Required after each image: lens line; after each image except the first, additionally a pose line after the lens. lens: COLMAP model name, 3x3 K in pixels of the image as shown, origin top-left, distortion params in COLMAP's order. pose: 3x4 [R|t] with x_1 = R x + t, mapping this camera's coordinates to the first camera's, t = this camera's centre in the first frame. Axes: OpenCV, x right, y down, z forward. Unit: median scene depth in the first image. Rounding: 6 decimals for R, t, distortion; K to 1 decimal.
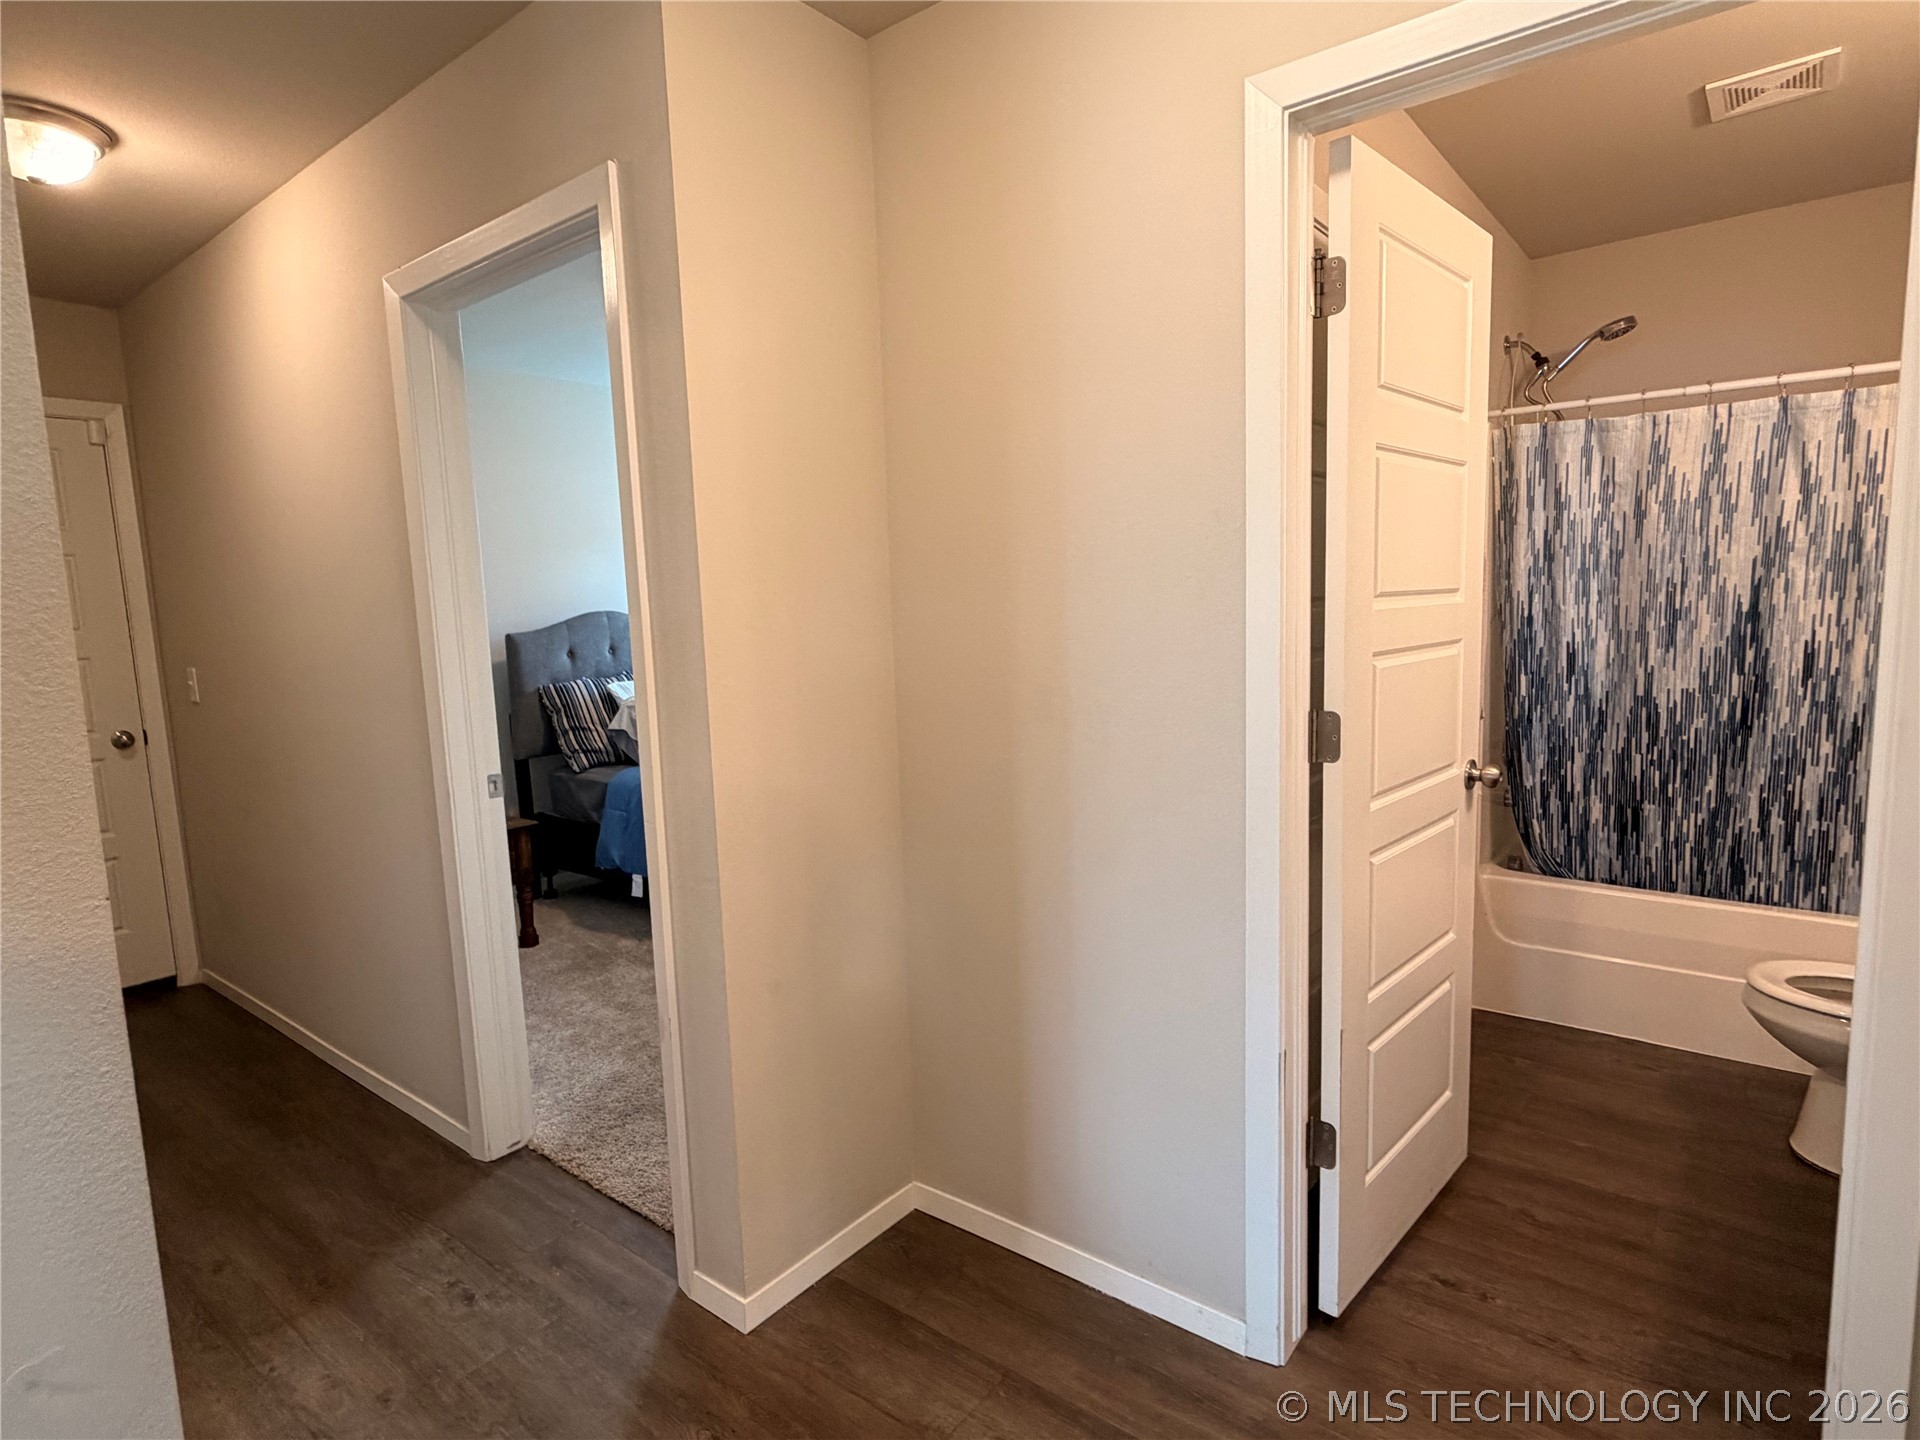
lens RADIAL K [[1004.7, 0, 960.0], [0, 1004.7, 720.0], [0, 0, 1]] dist [0.000478, 0.000262]
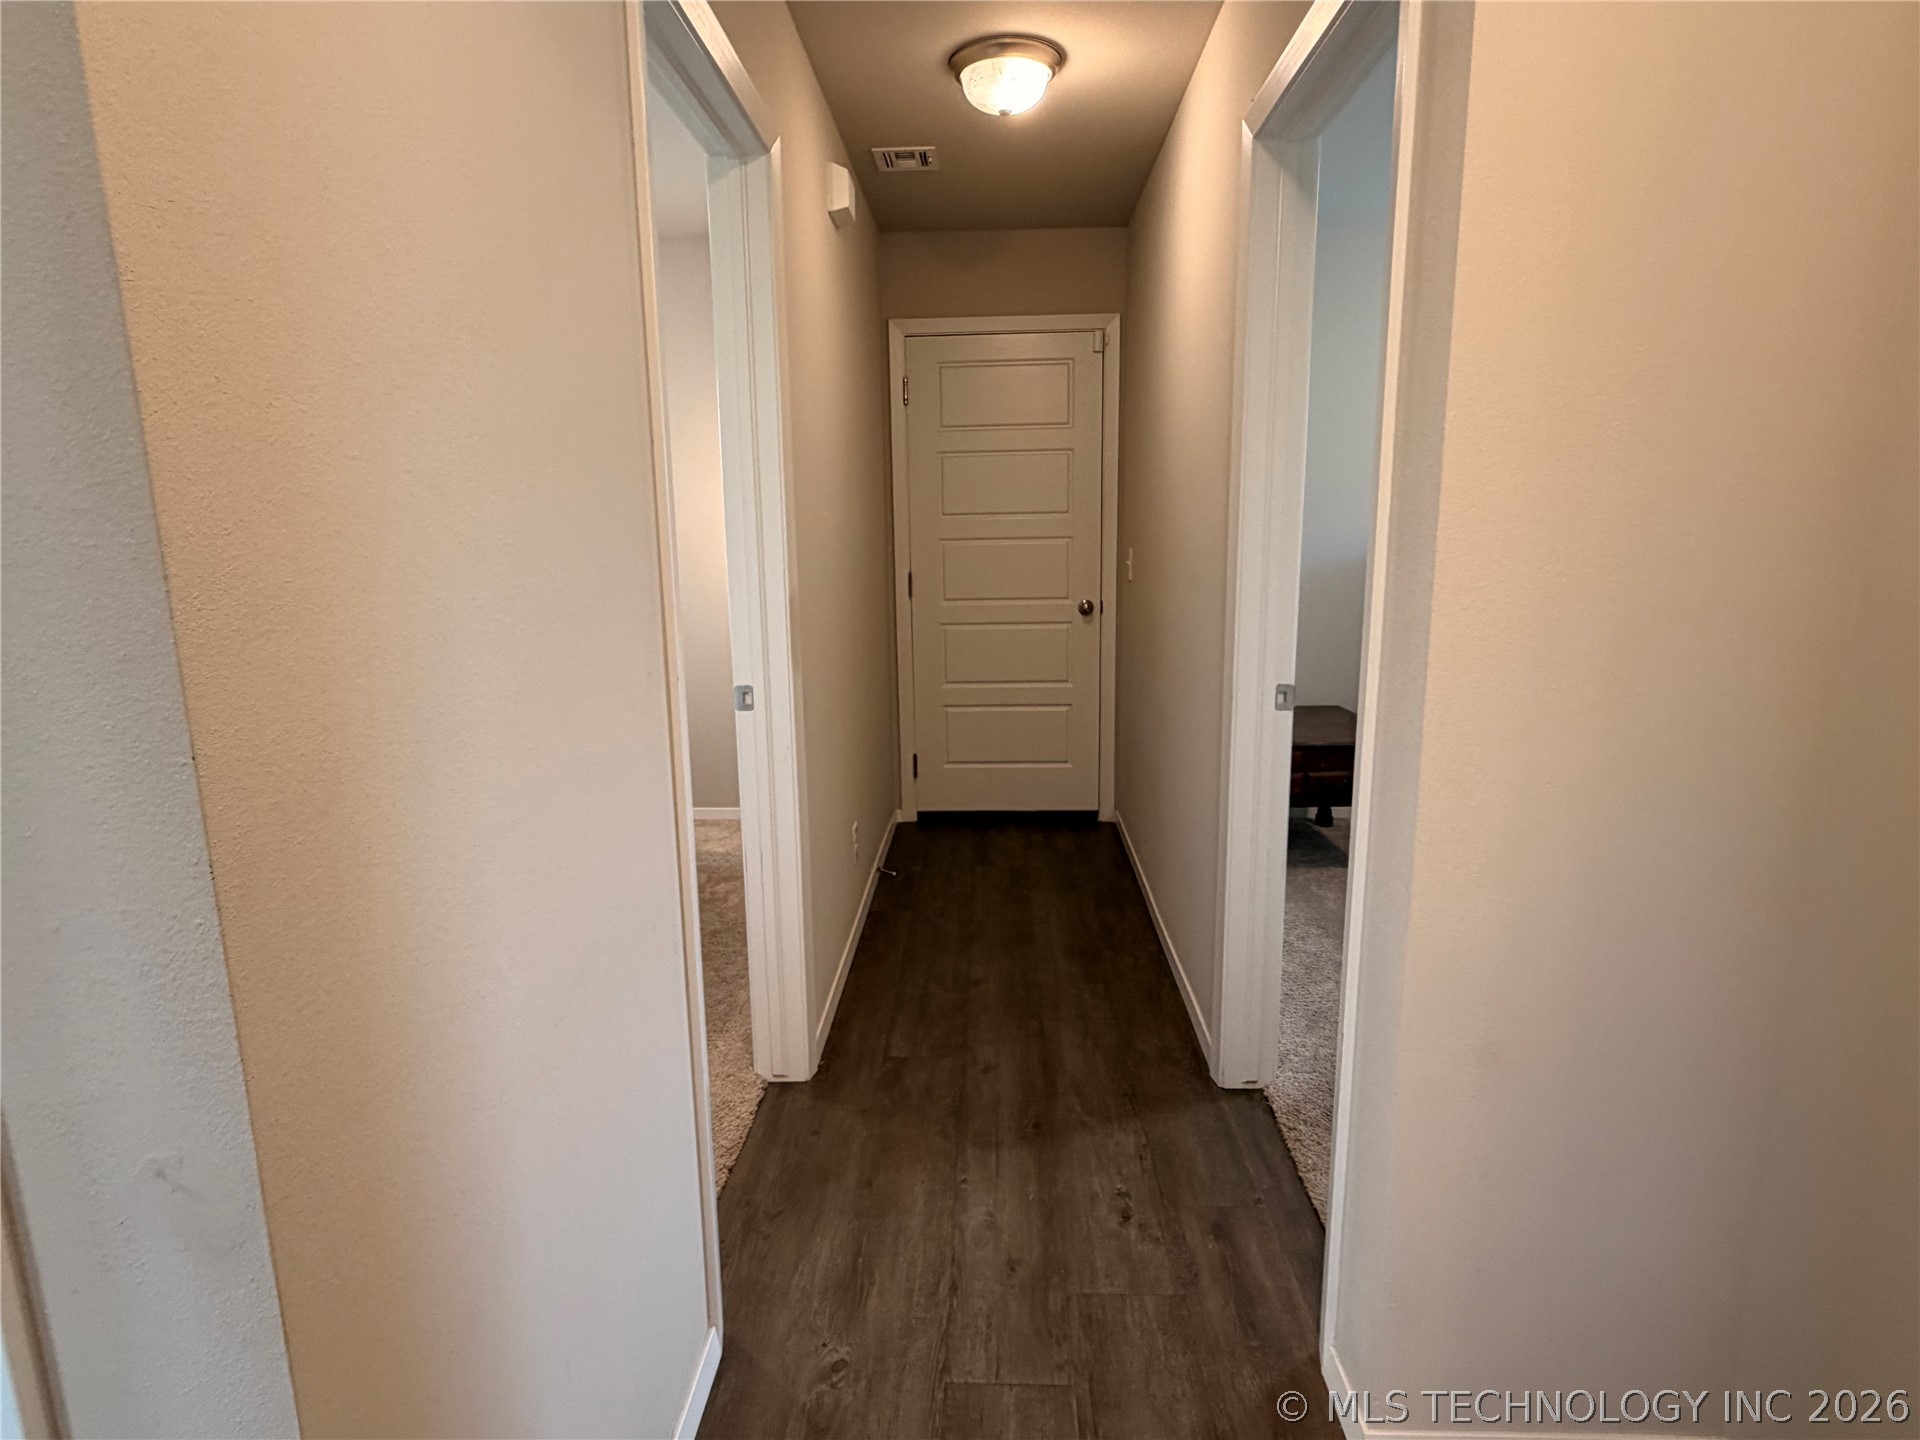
lens RADIAL K [[1023.0, 0, 960.0], [0, 1023.0, 720.0], [0, 0, 1]] dist [0.000099, 0.000056]
pose [[0.587147, 0.178624, -0.789526, 0.092433], [-0.101021, 0.983894, 0.147472, -0.020324], [0.803152, -0.006829, 0.595735, 0.243607]]
